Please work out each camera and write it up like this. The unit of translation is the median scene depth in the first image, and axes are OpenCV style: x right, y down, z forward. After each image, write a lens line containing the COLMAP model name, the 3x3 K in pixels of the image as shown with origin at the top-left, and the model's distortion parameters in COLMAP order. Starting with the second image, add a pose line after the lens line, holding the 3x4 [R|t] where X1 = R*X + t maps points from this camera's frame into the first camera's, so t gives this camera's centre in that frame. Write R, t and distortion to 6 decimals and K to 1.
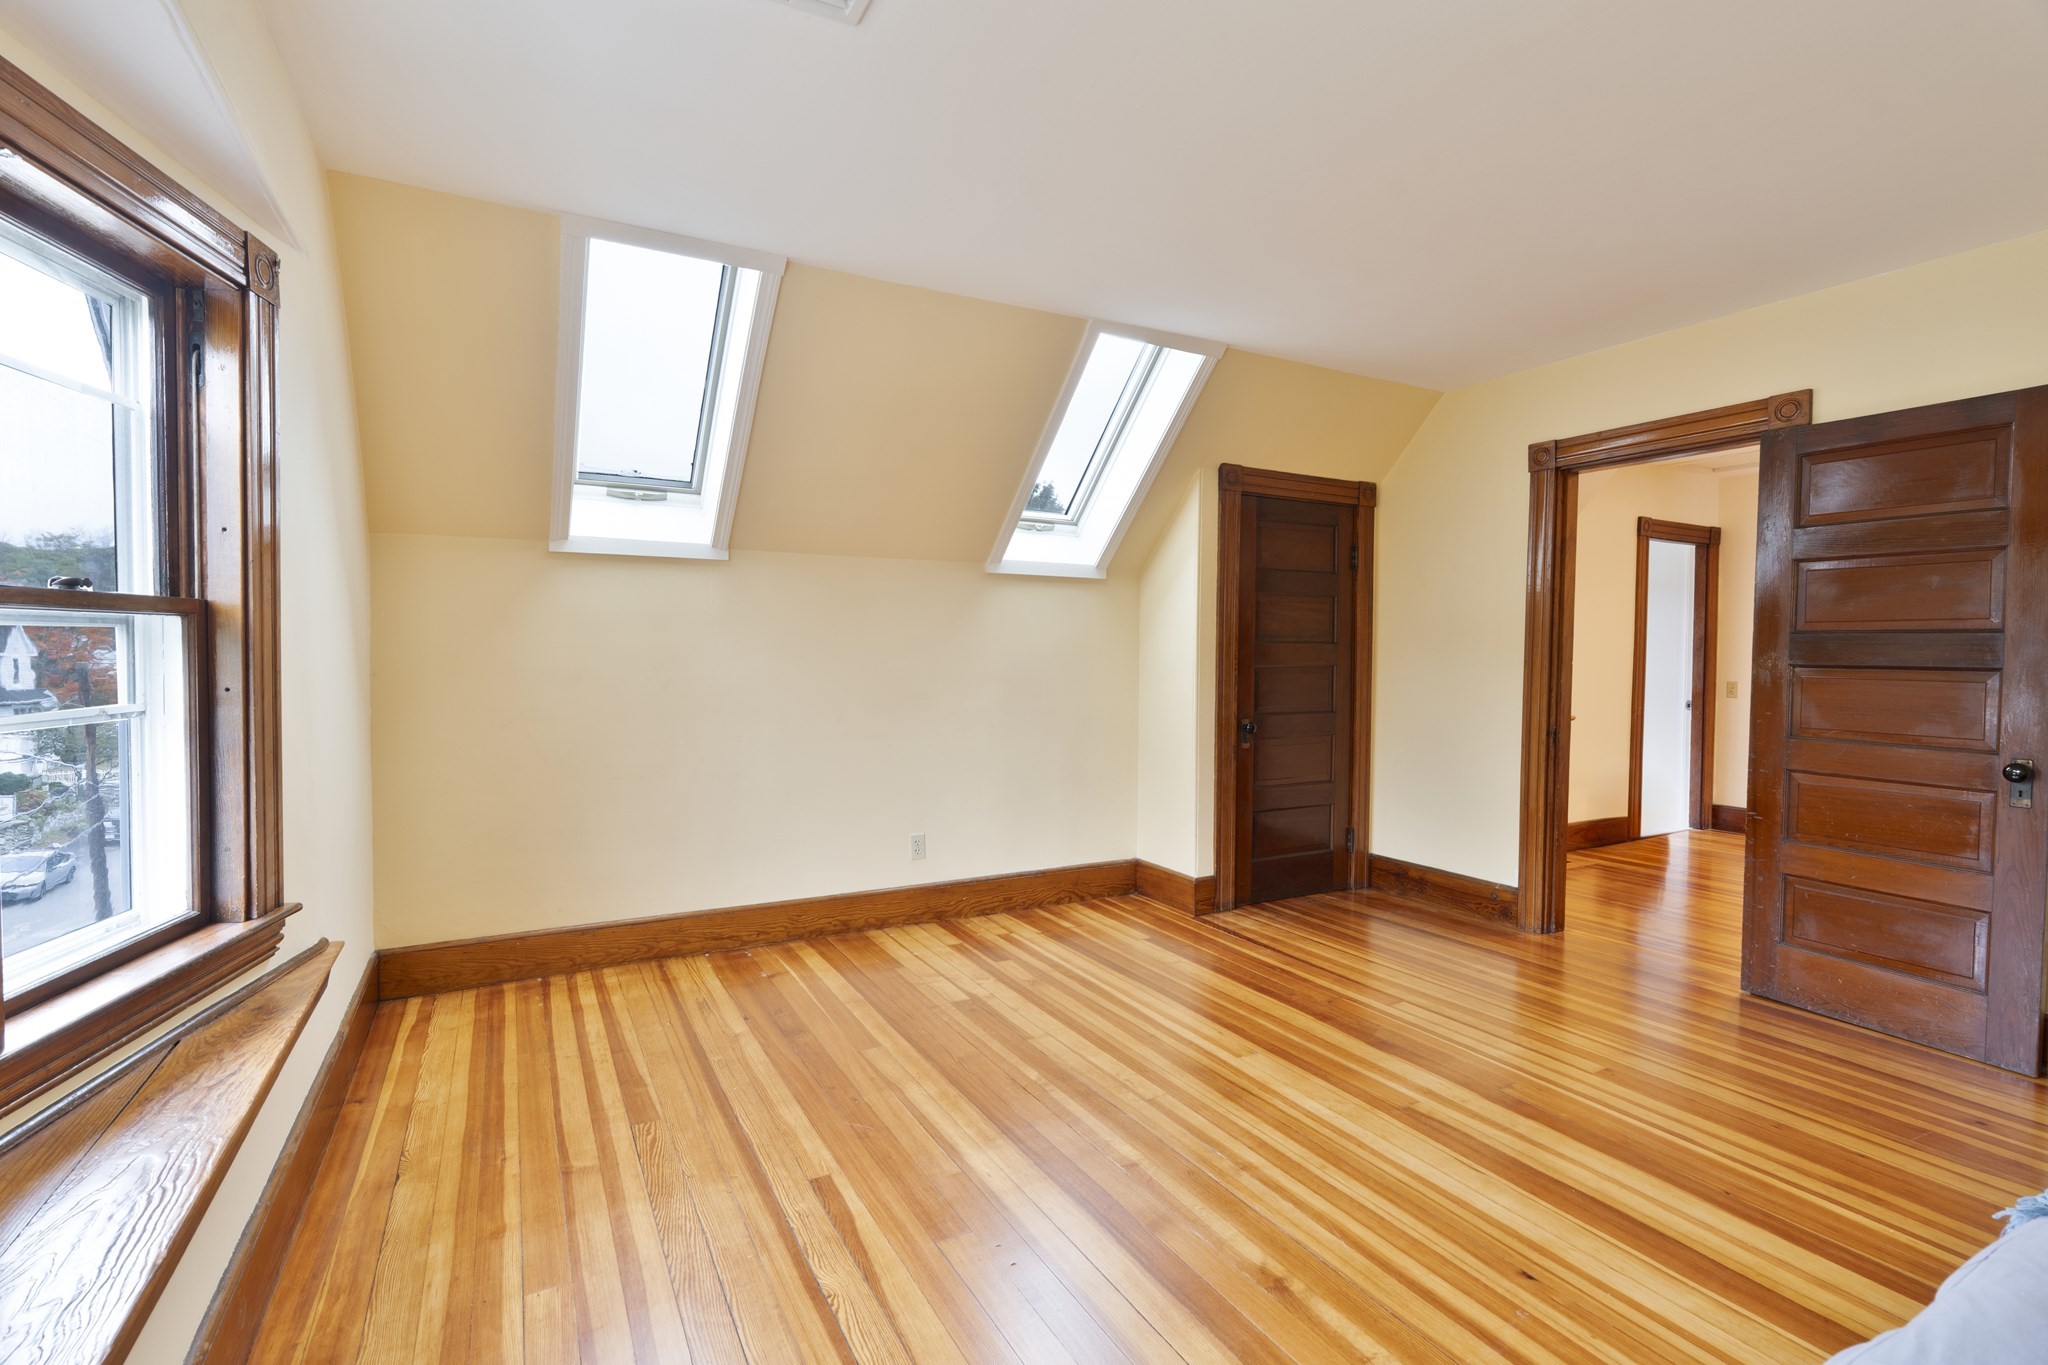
lens RADIAL K [[928.1, 0, 1024.0], [0, 928.1, 682.5], [0, 0, 1]] dist [-0.000662, 0.000164]
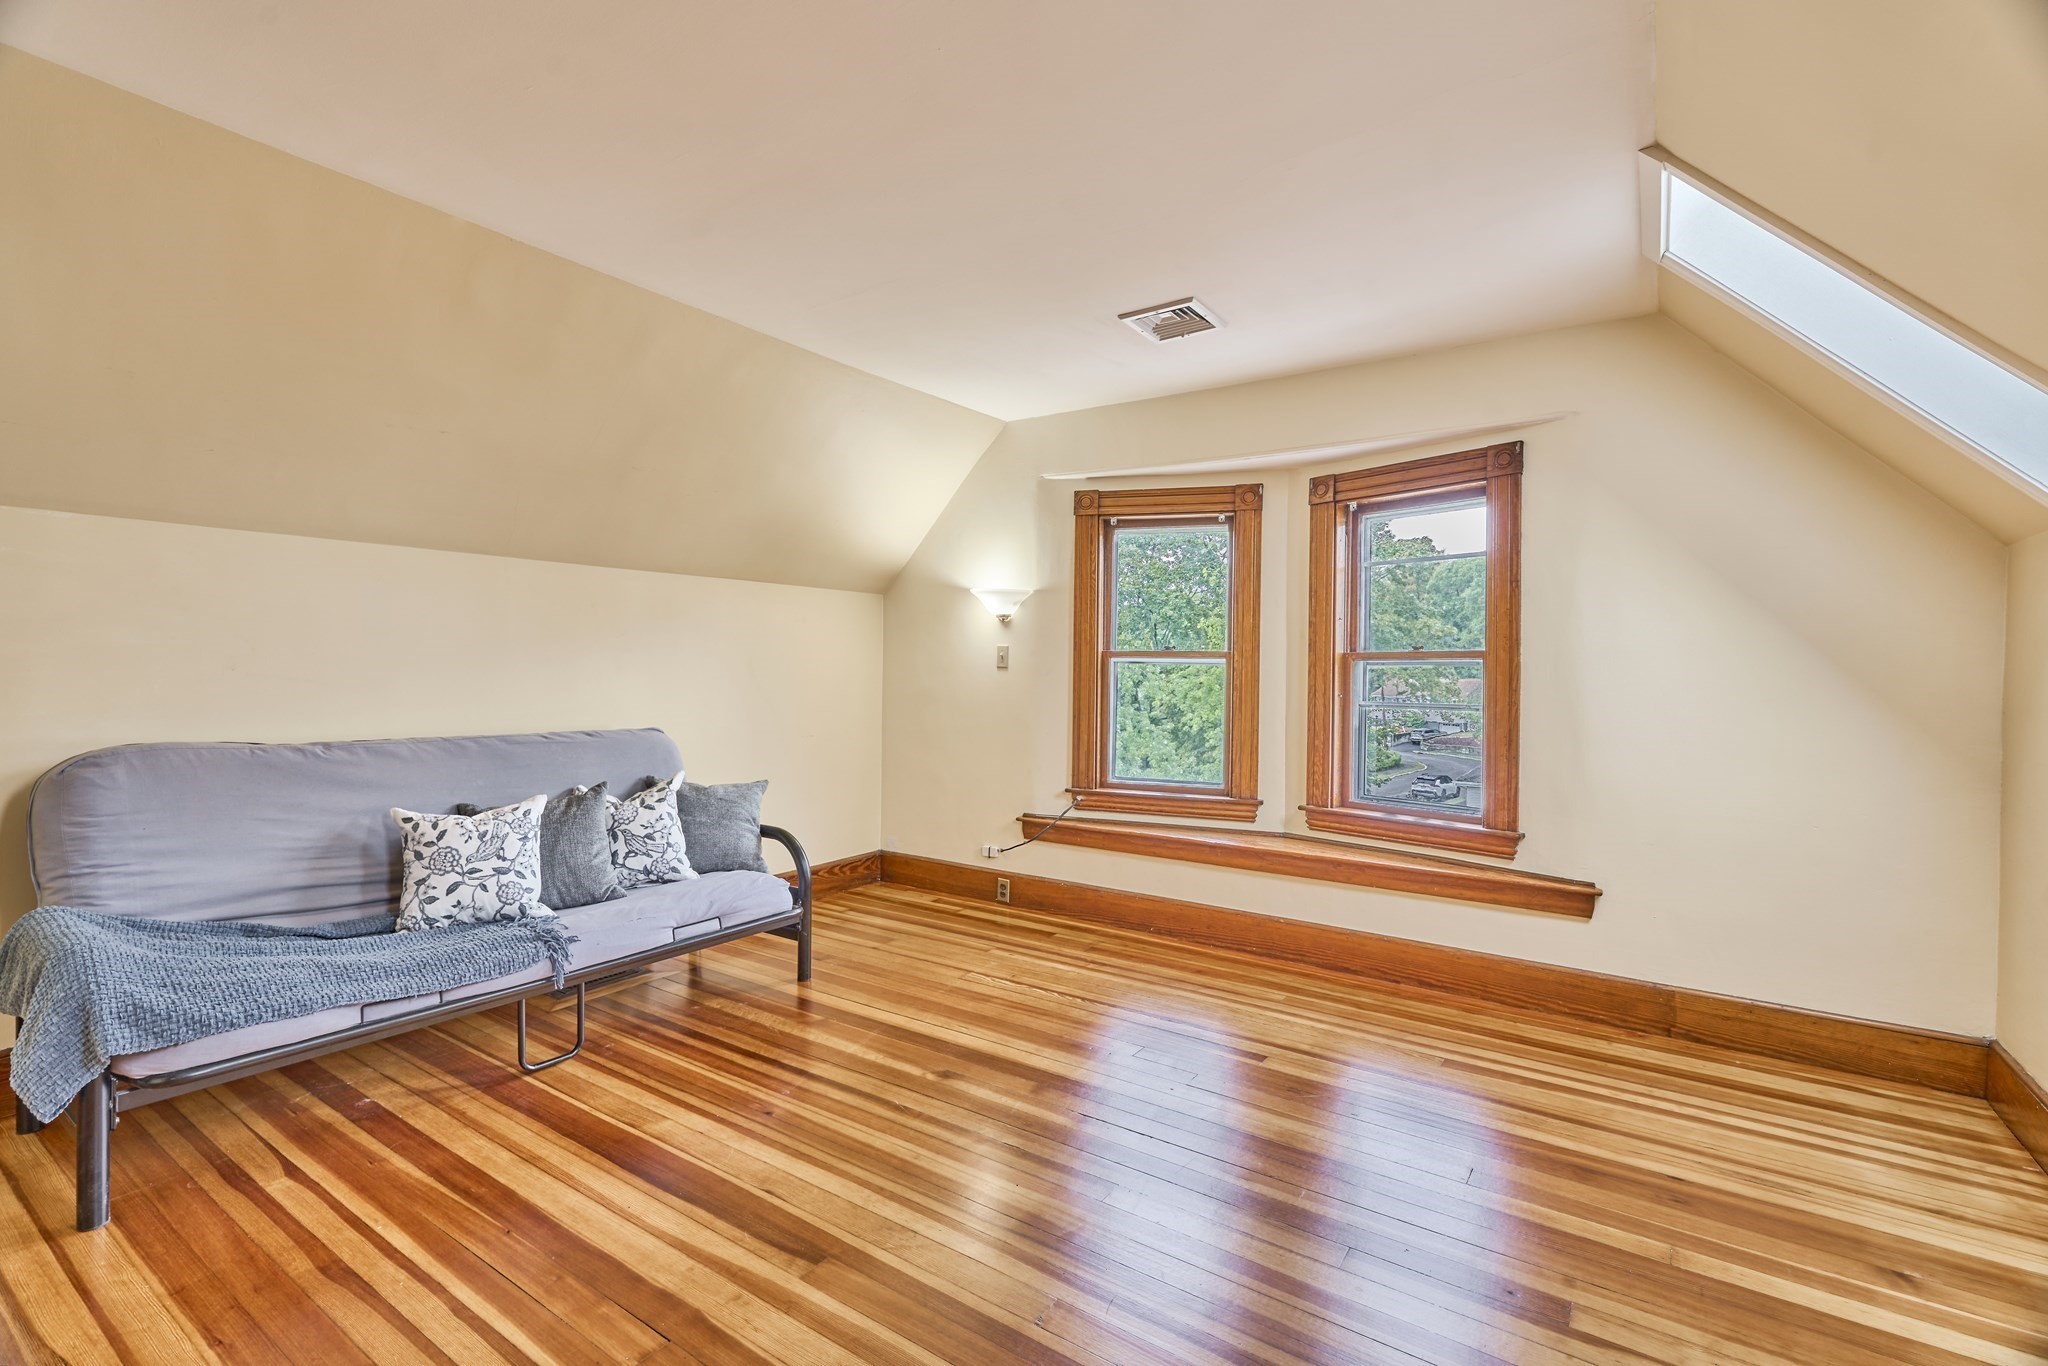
lens RADIAL K [[928.1, 0, 1024.0], [0, 928.1, 683.0], [0, 0, 1]] dist [-0.000662, 0.000164]
pose [[-0.892972, -0.012548, -0.449938, 0.650589], [-0.032430, 0.998807, 0.036509, -0.051074], [0.448943, 0.047193, -0.892313, 1.844855]]
